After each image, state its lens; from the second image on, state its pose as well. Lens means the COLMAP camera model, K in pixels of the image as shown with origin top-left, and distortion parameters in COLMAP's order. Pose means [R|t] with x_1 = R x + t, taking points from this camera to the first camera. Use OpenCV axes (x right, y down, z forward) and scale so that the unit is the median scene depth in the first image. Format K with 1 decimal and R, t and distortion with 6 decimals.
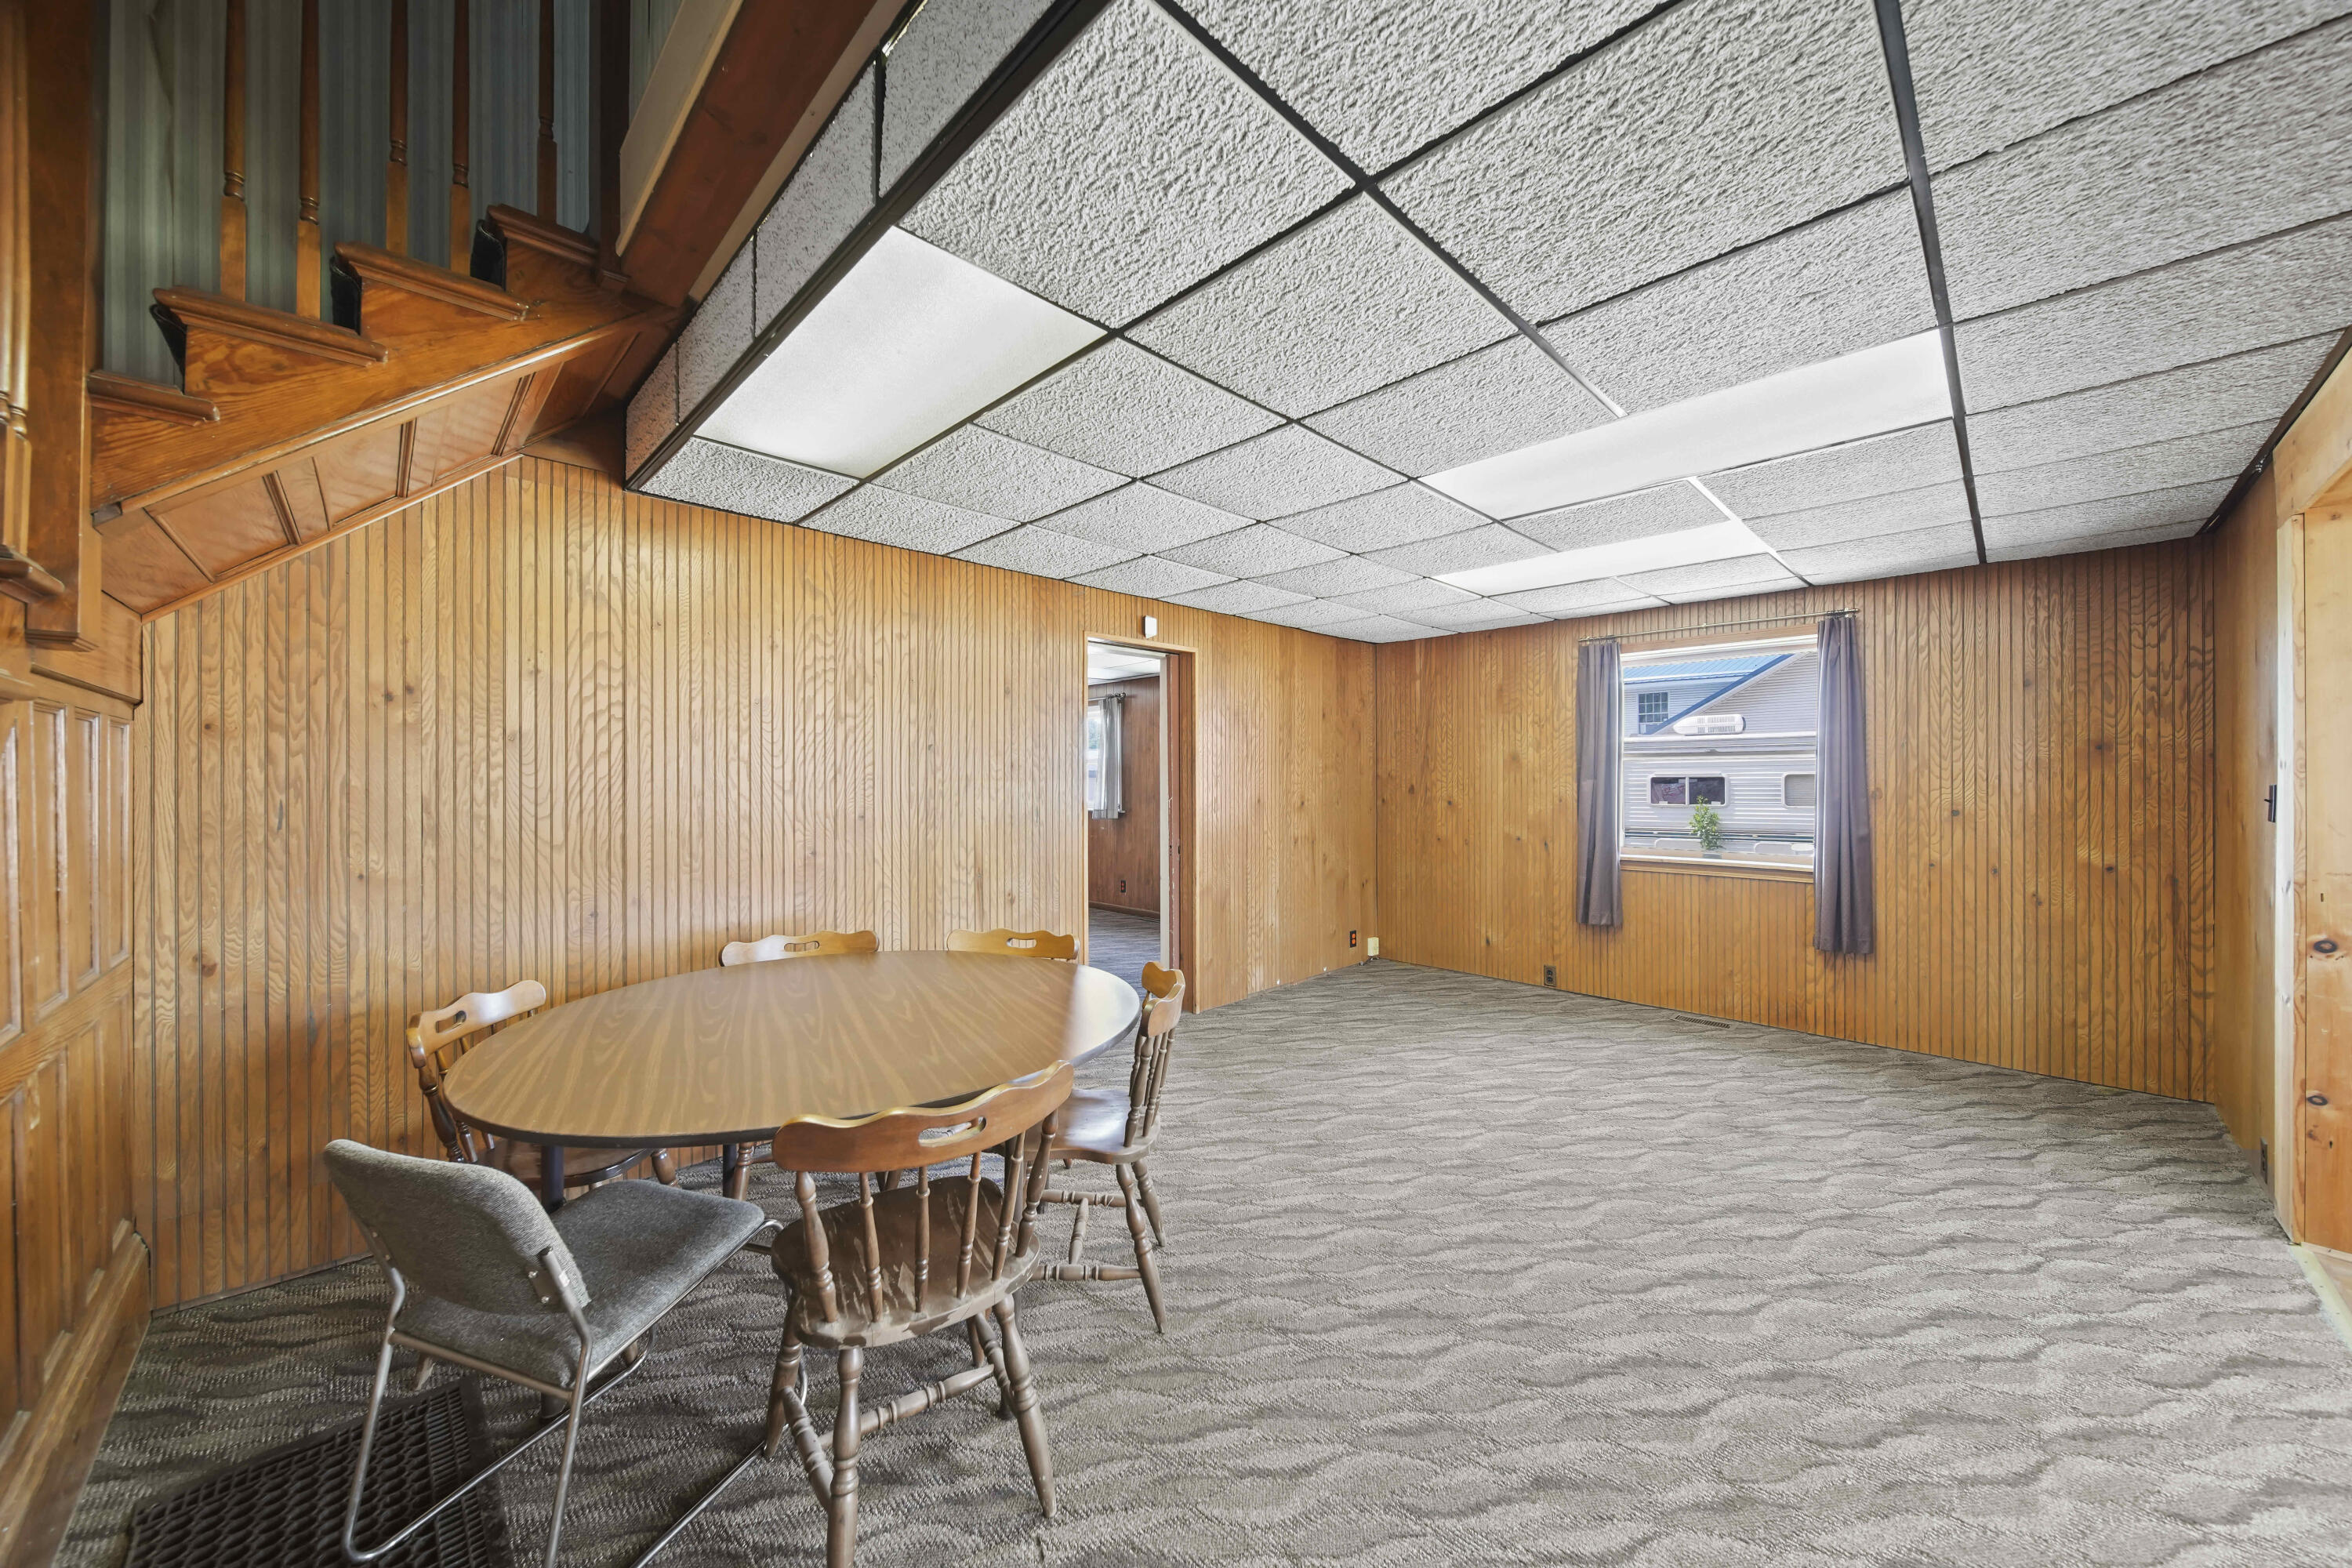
lens RADIAL K [[833.0, 0, 1169.5], [0, 833.0, 777.1], [0, 0, 1]] dist [-0.000913, -0.000230]
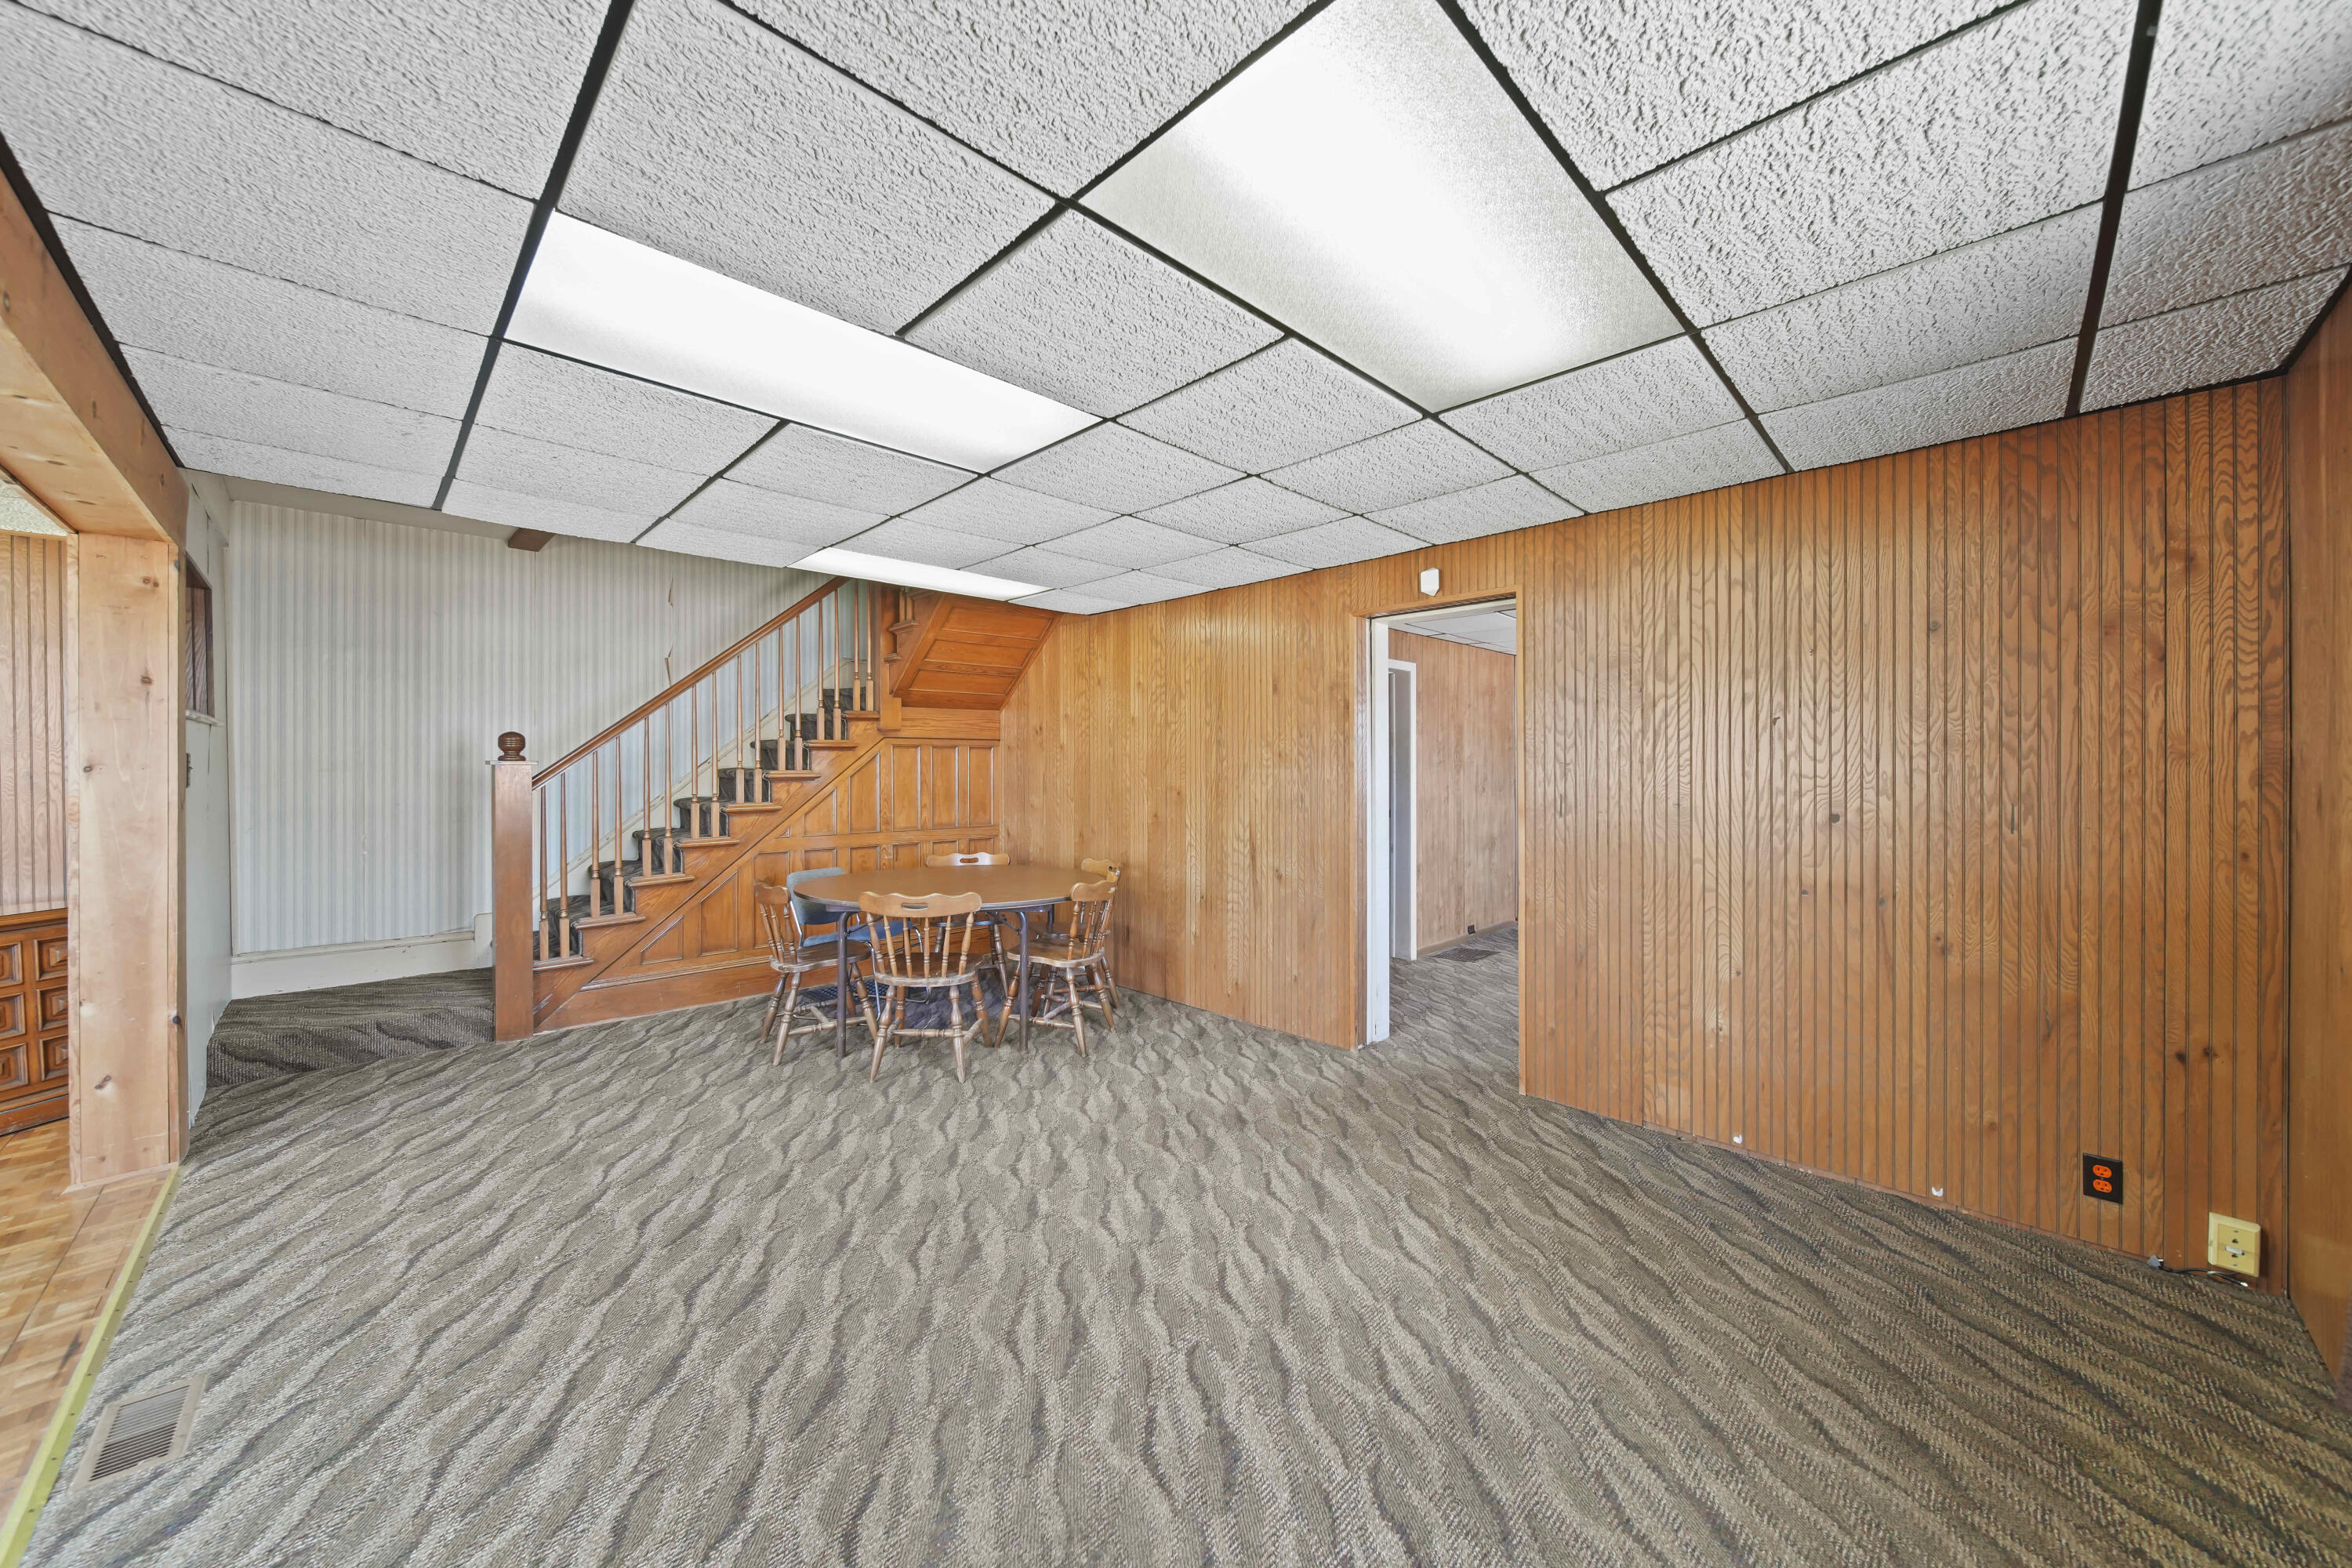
lens RADIAL K [[833.0, 0, 1165.8], [0, 833.0, 770.3], [0, 0, 1]] dist [-0.000913, -0.000230]
pose [[0.007633, 0.009316, -0.999927, 0.916167], [0.002595, 0.999953, 0.009336, -0.003282], [0.999968, -0.002667, 0.007608, 0.844436]]
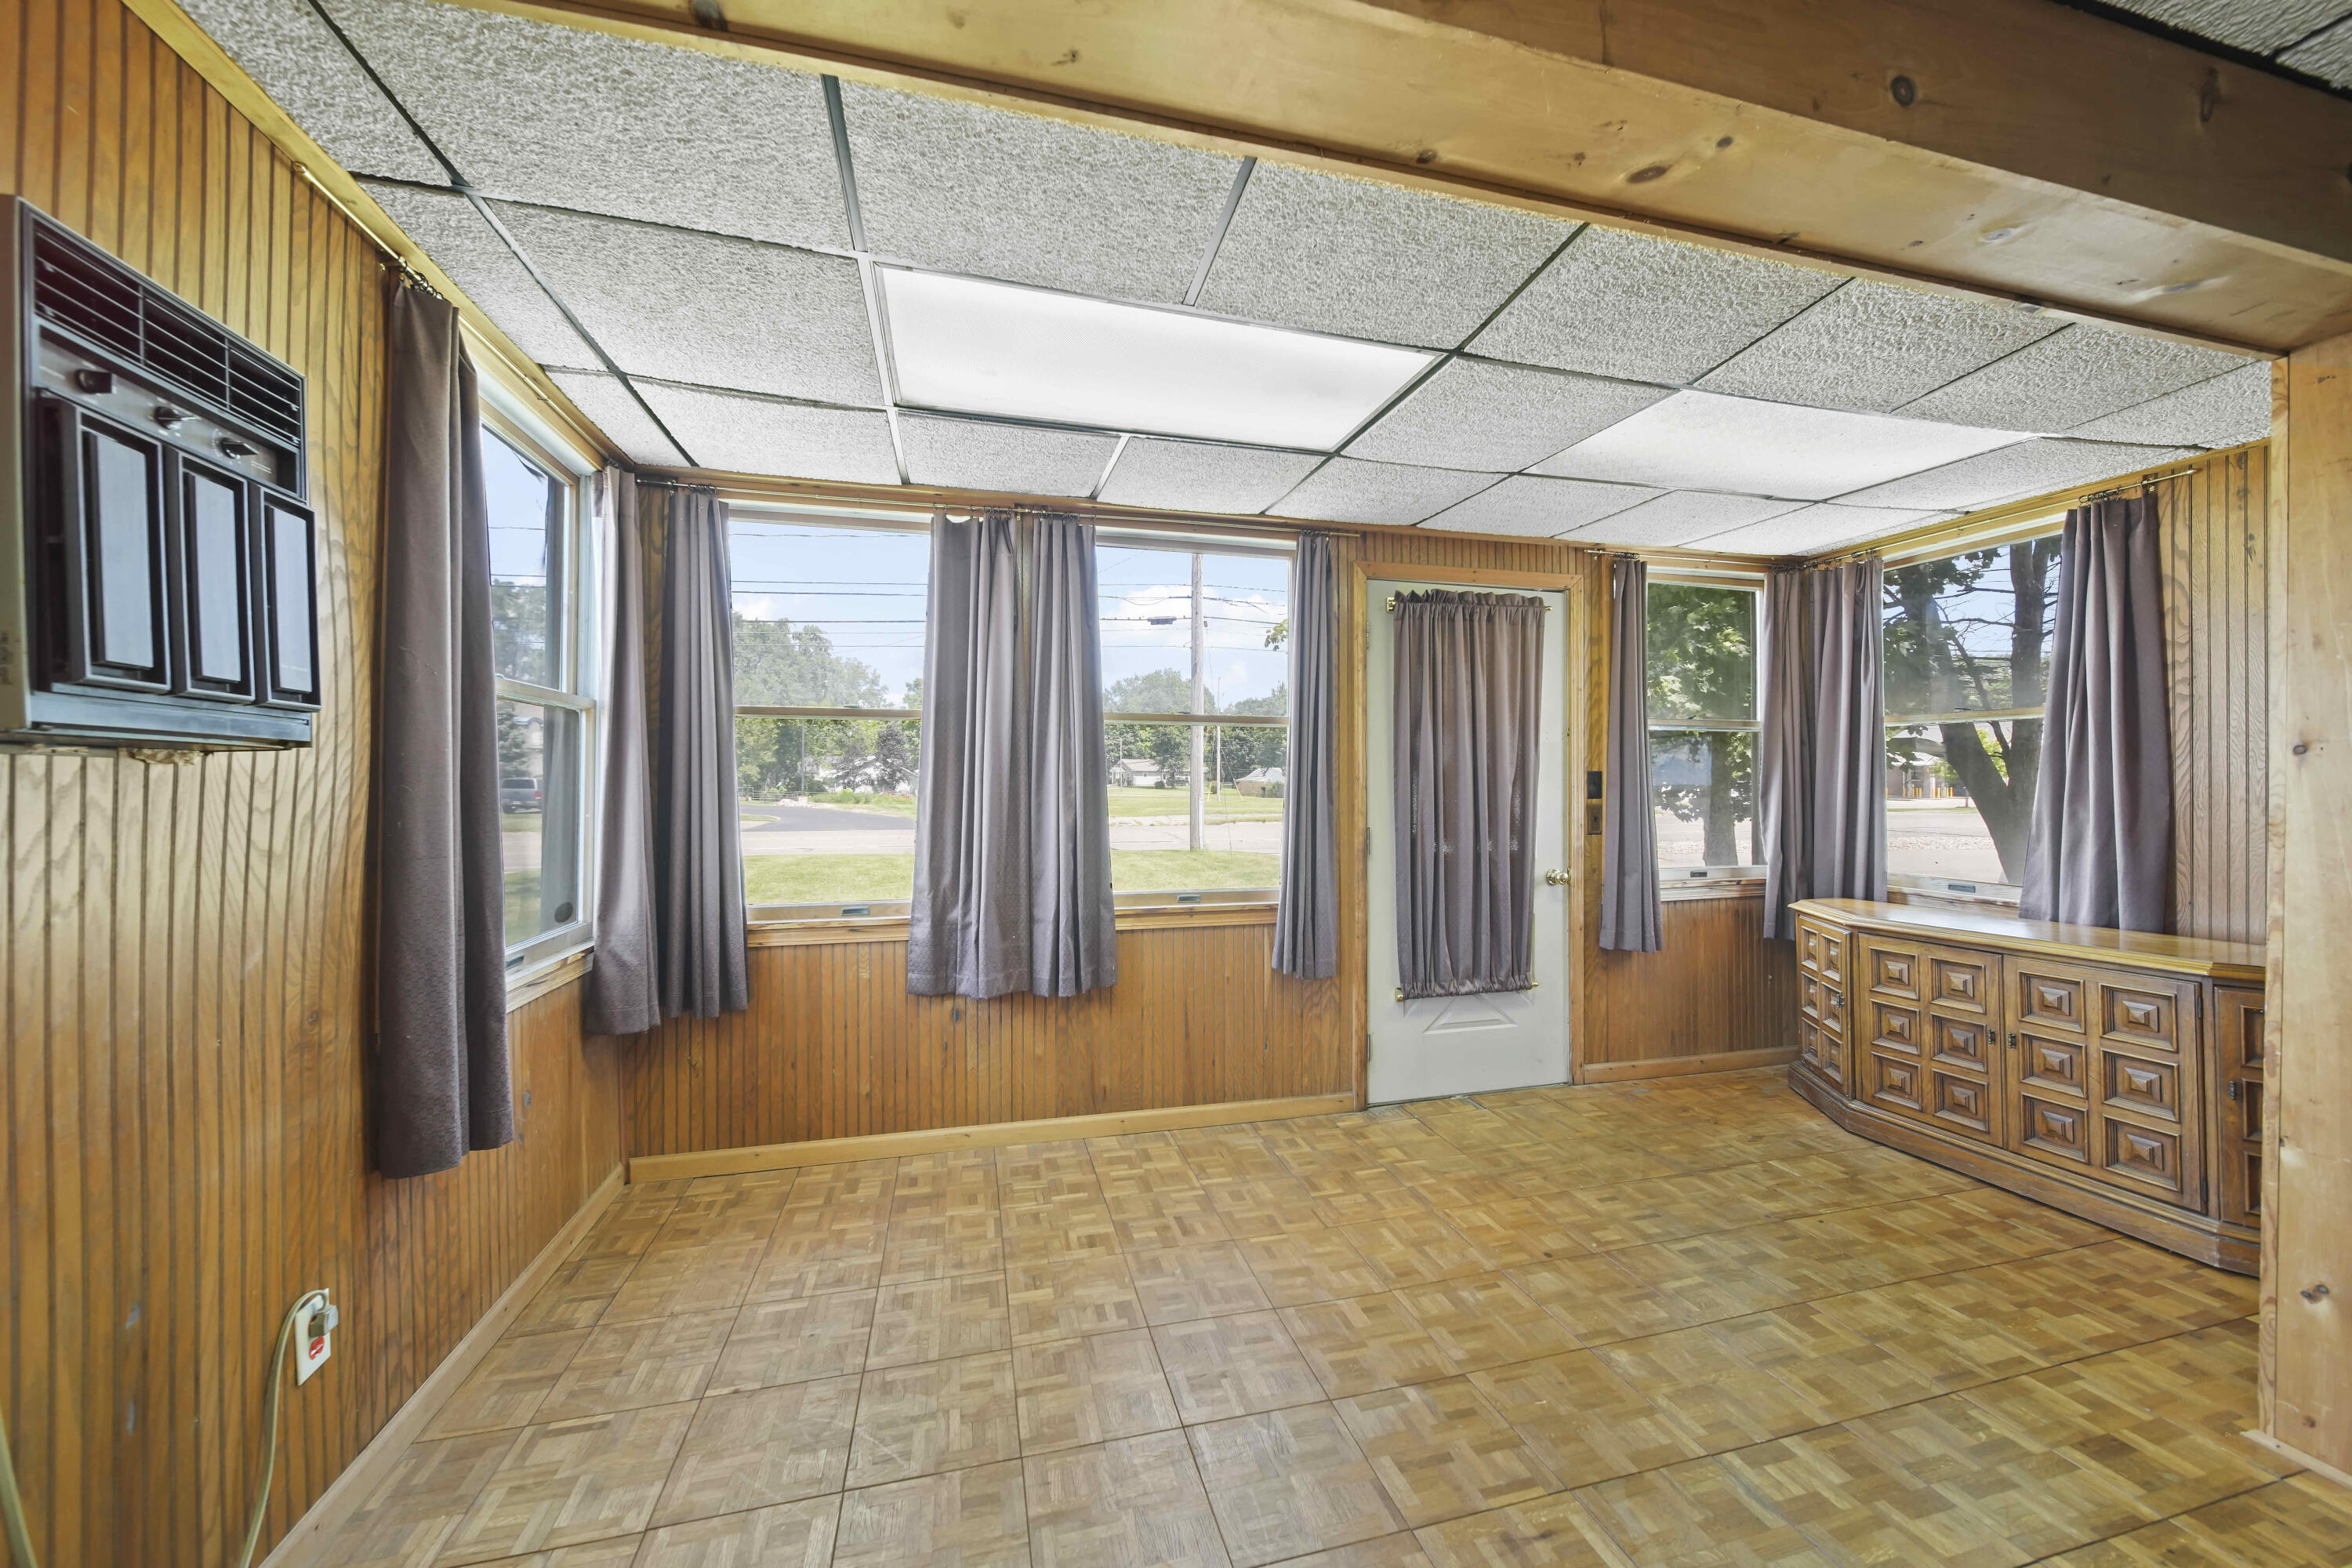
lens RADIAL K [[833.0, 0, 1171.4], [0, 833.0, 780.0], [0, 0, 1]] dist [-0.000913, -0.000230]
pose [[-0.865814, -0.001280, 0.500365, 0.499917], [0.000059, 0.999996, 0.002659, 0.013345], [-0.500367, 0.002332, -0.865810, 0.586866]]
